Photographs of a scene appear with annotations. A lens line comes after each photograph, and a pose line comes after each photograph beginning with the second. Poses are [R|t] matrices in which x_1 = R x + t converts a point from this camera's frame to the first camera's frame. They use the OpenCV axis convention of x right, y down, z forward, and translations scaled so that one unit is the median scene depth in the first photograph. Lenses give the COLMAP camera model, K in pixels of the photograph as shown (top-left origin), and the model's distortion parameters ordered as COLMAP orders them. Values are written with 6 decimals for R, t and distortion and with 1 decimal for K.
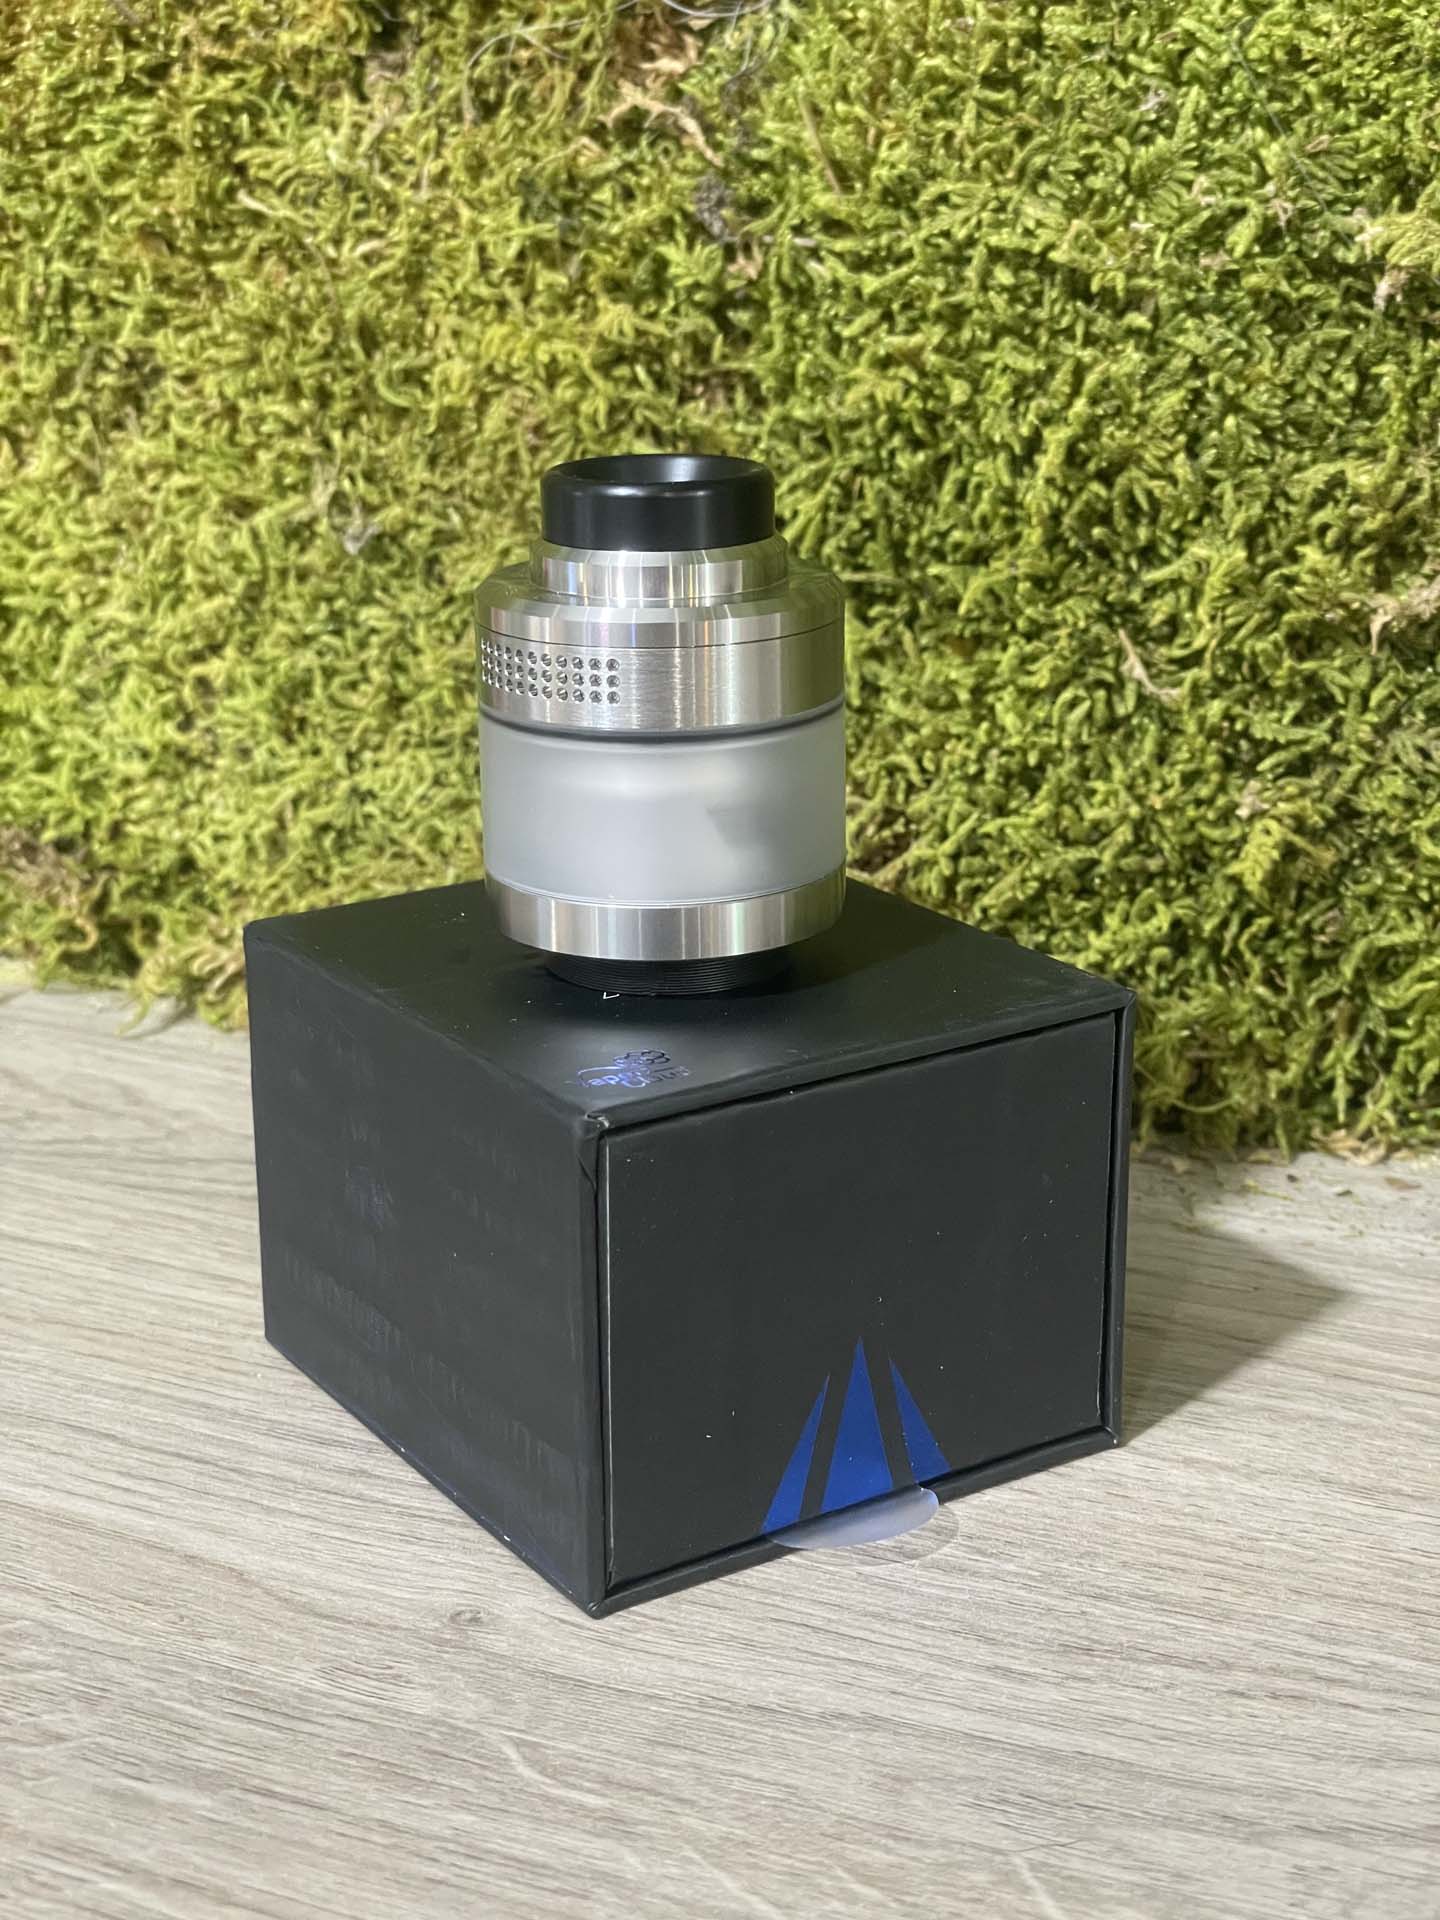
lens RADIAL K [[2935.6, 0, 720.3], [0, 2935.6, 916.6], [0, 0, 1]] dist [0.089377, -0.311504]
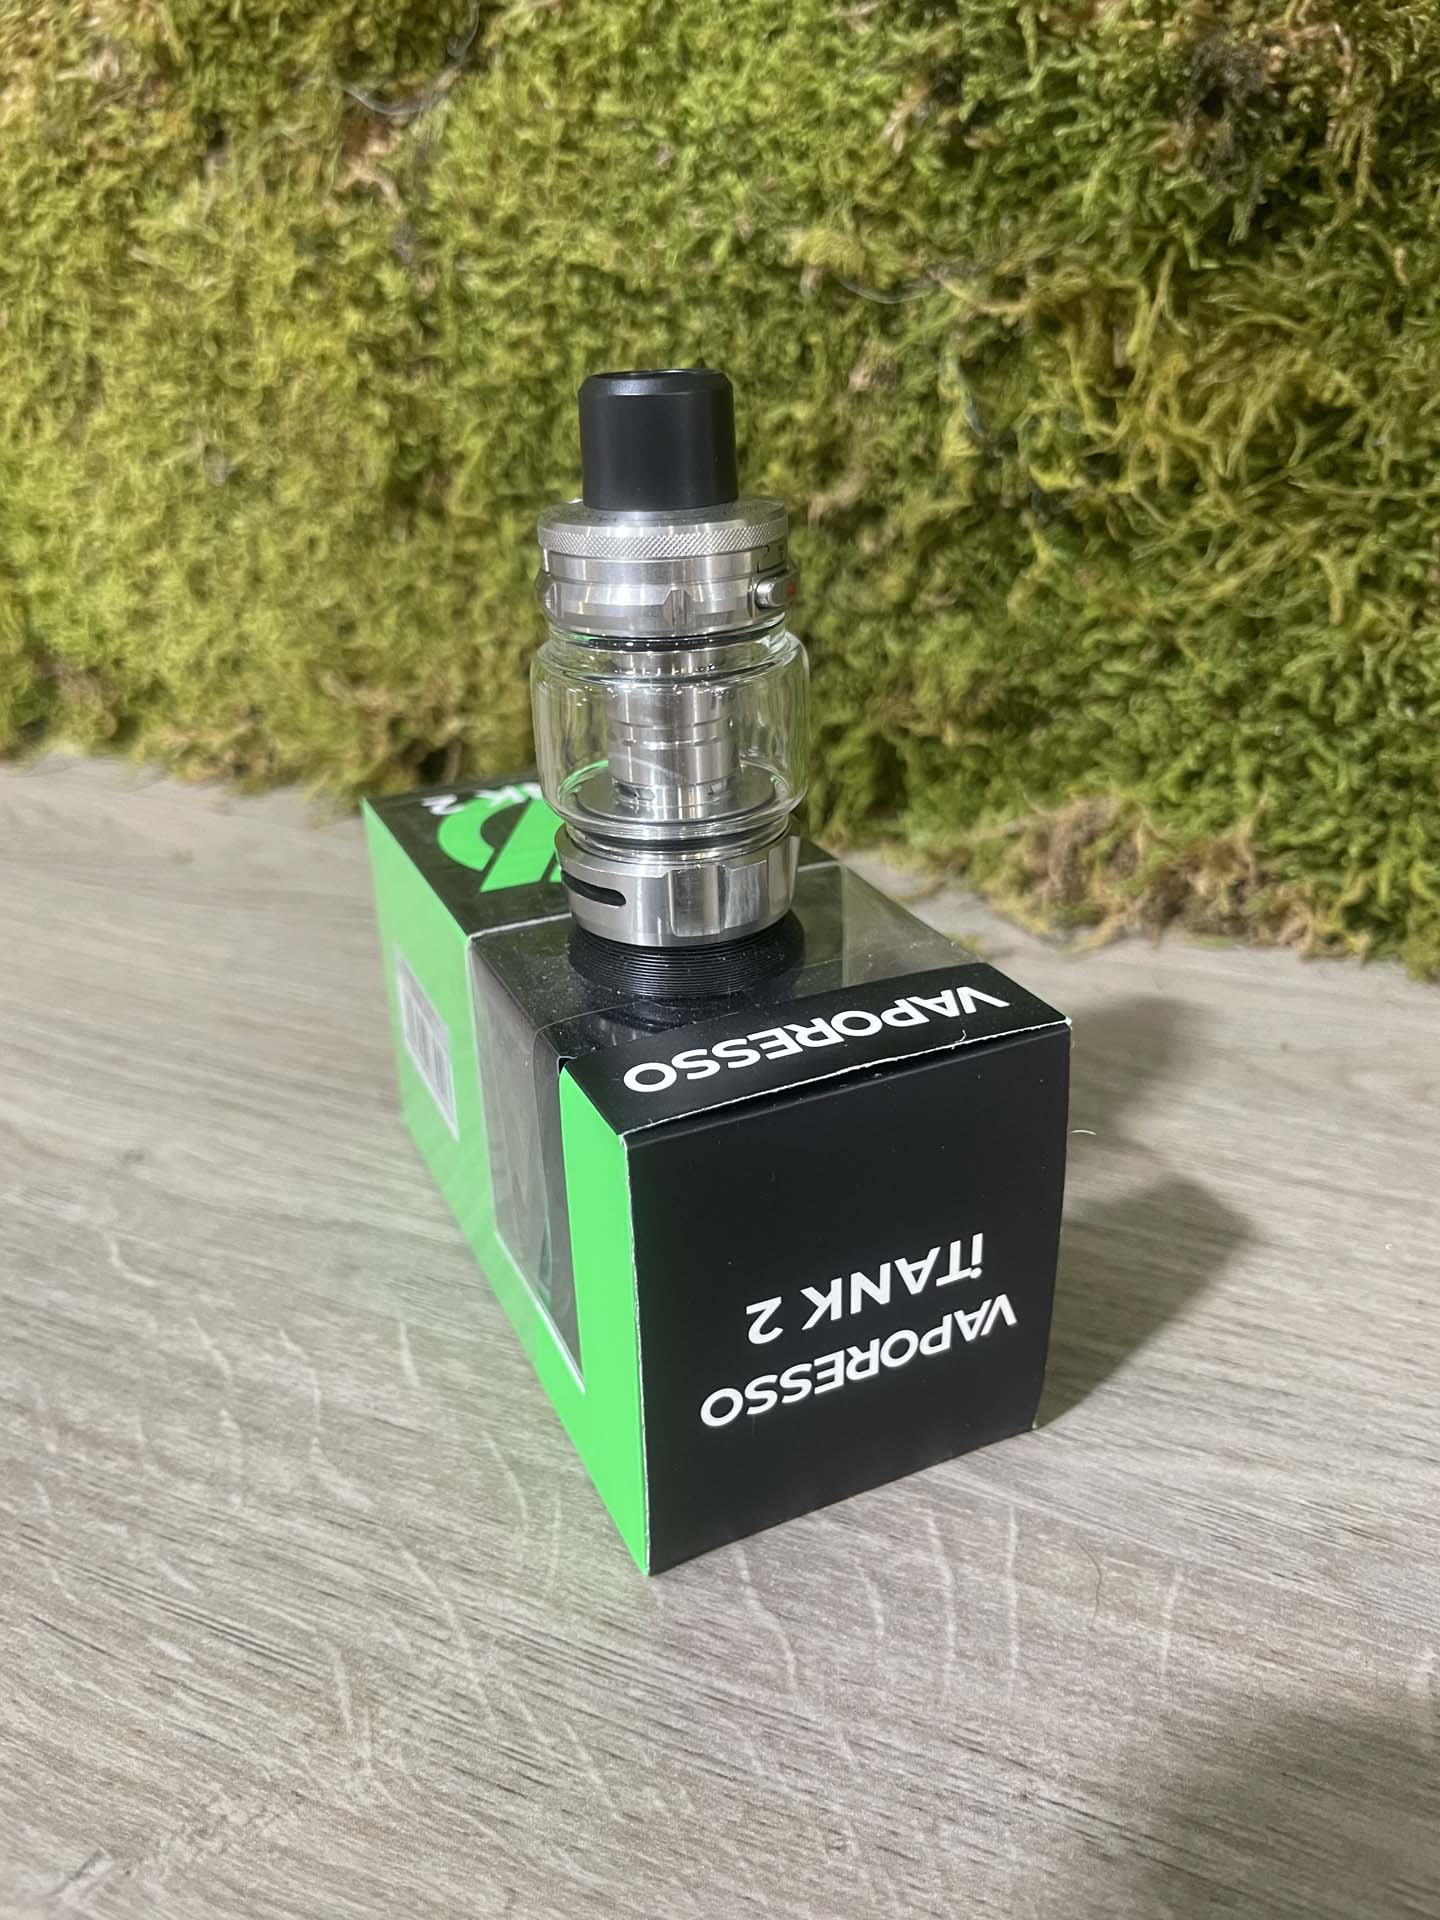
lens RADIAL K [[1500.3, 0, 708.4], [0, 1500.3, 946.6], [0, 0, 1]] dist [0.057182, -0.112079]
pose [[0.999367, -0.006077, -0.035039, 0.185372], [0.011239, 0.988762, 0.149078, 0.007469], [0.033739, -0.149378, 0.988204, 0.170274]]
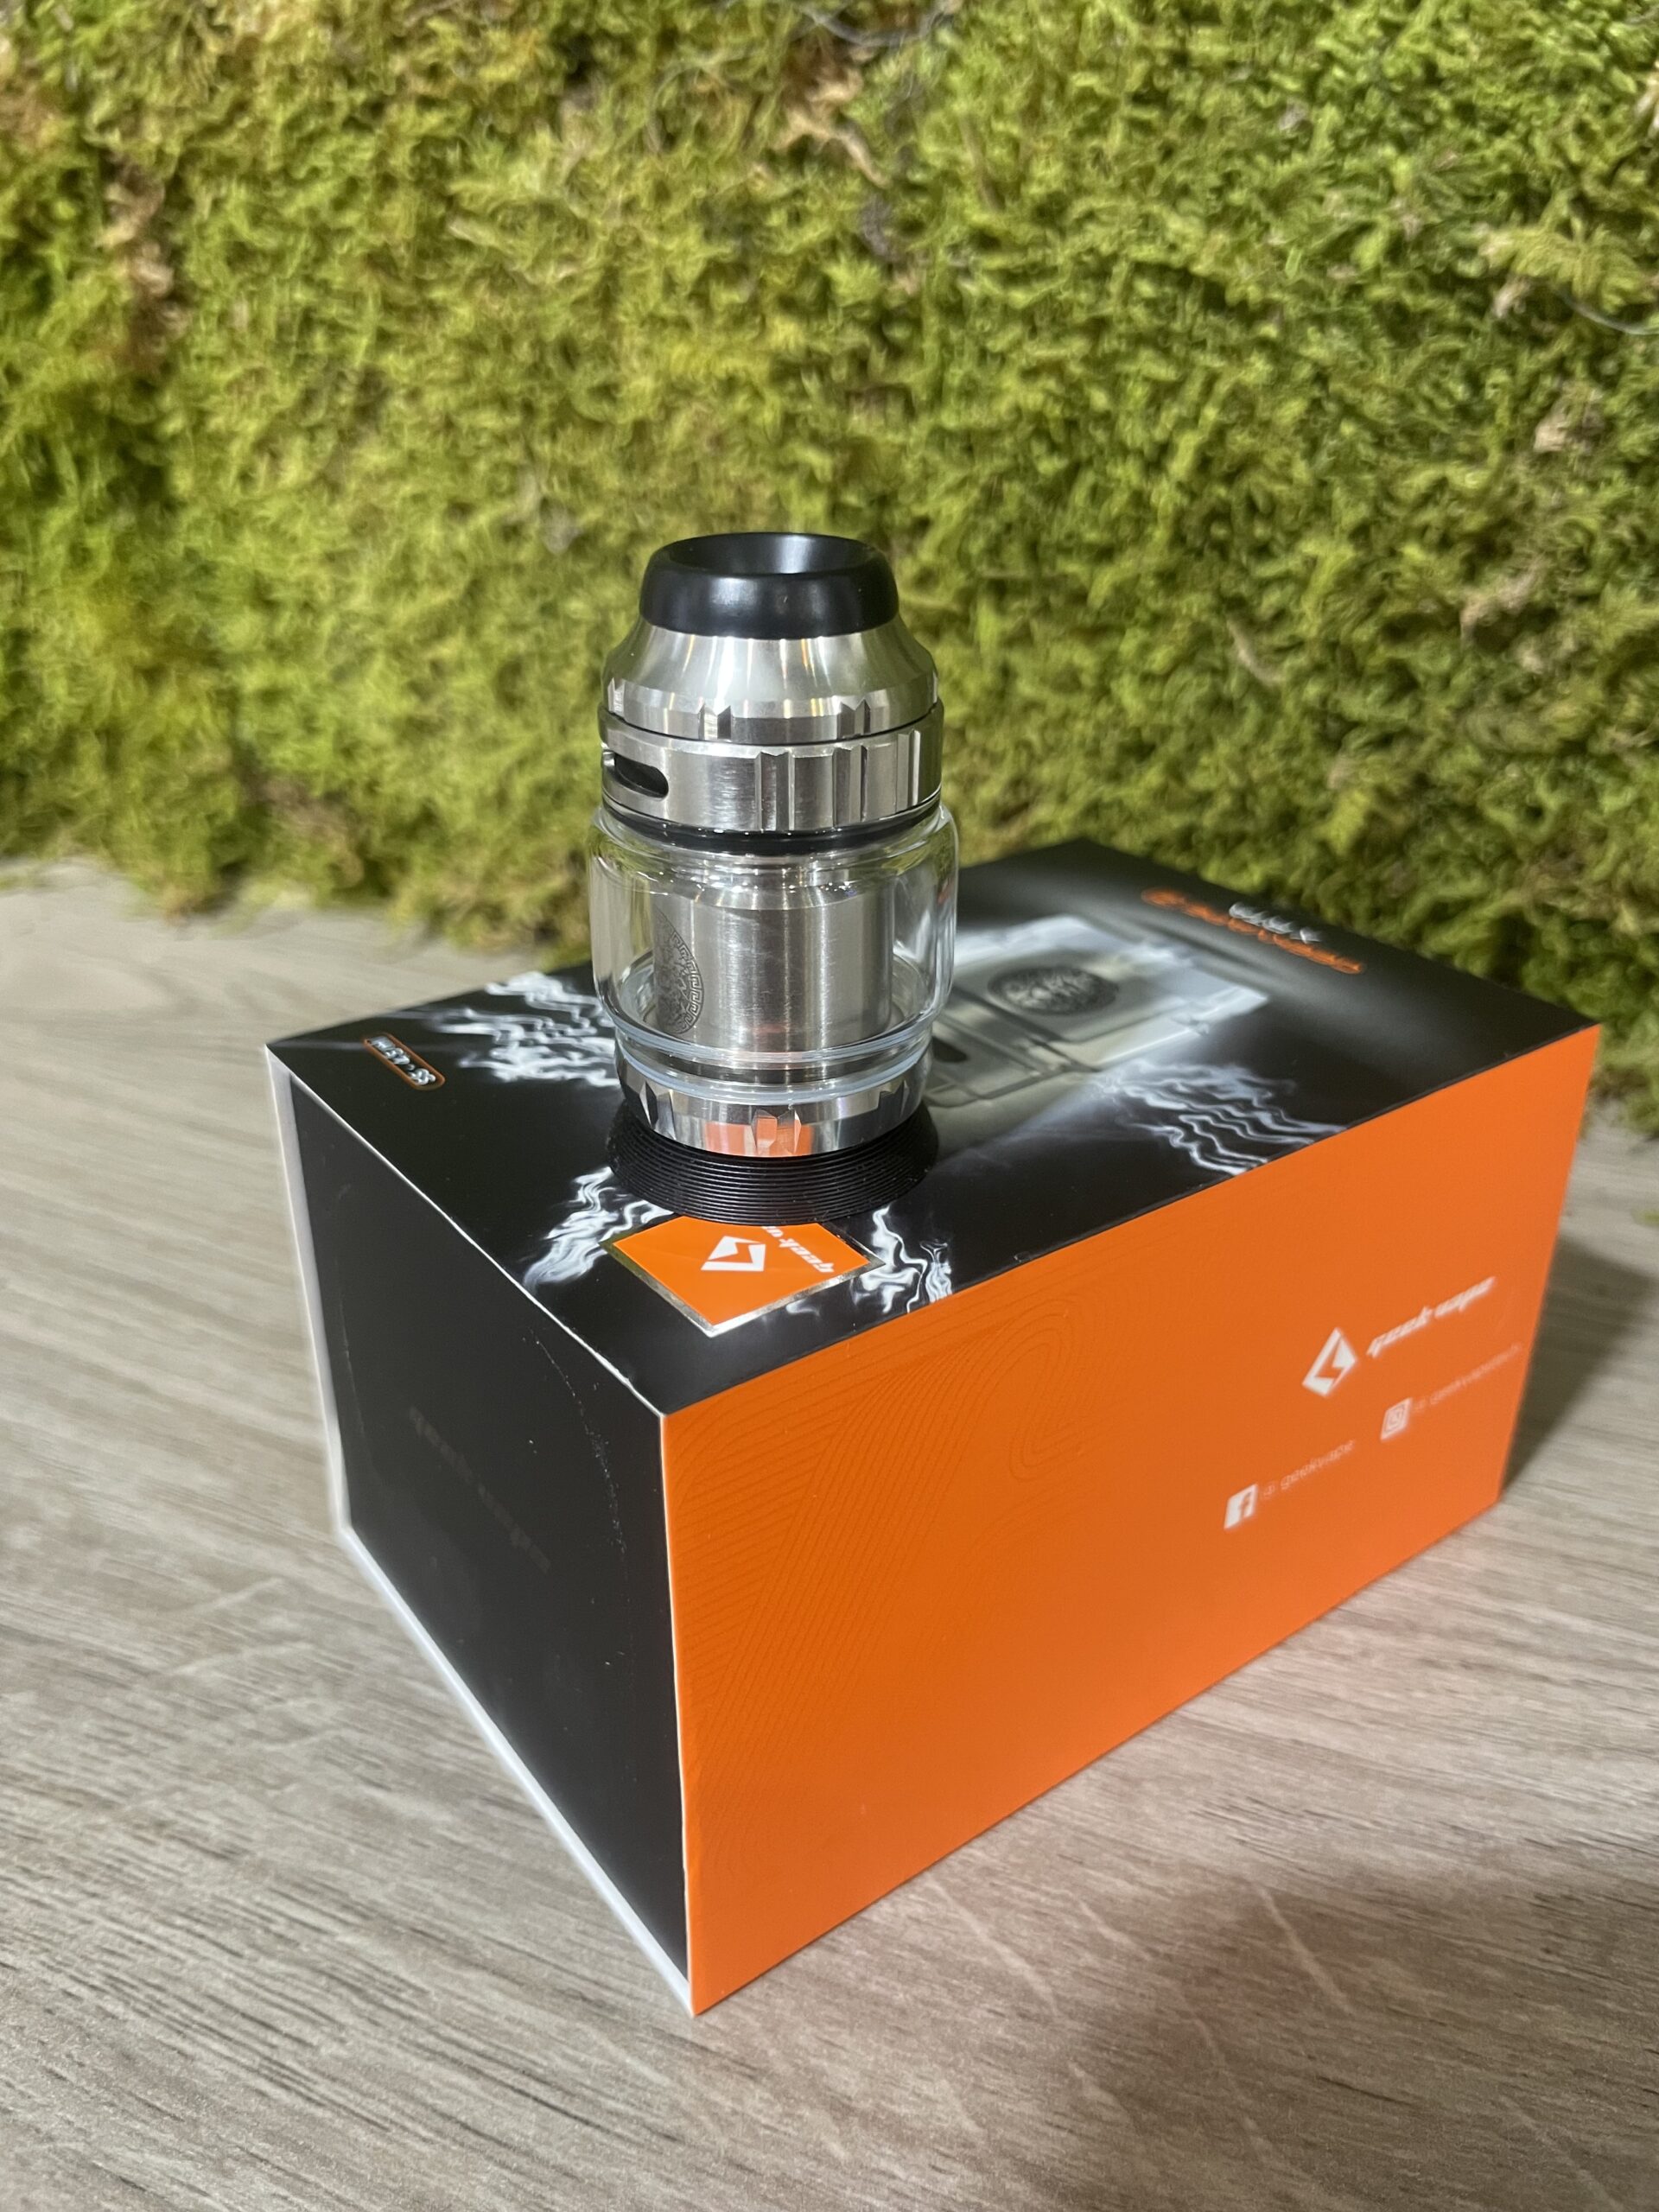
lens RADIAL K [[1740.7, 0, 824.2], [0, 1740.7, 1094.7], [0, 0, 1]] dist [0.051927, -0.116139]
pose [[0.999737, -0.002978, 0.022749, -0.038662], [-0.000882, 0.985820, 0.167803, -0.029259], [-0.022926, -0.167779, 0.985558, 0.299435]]
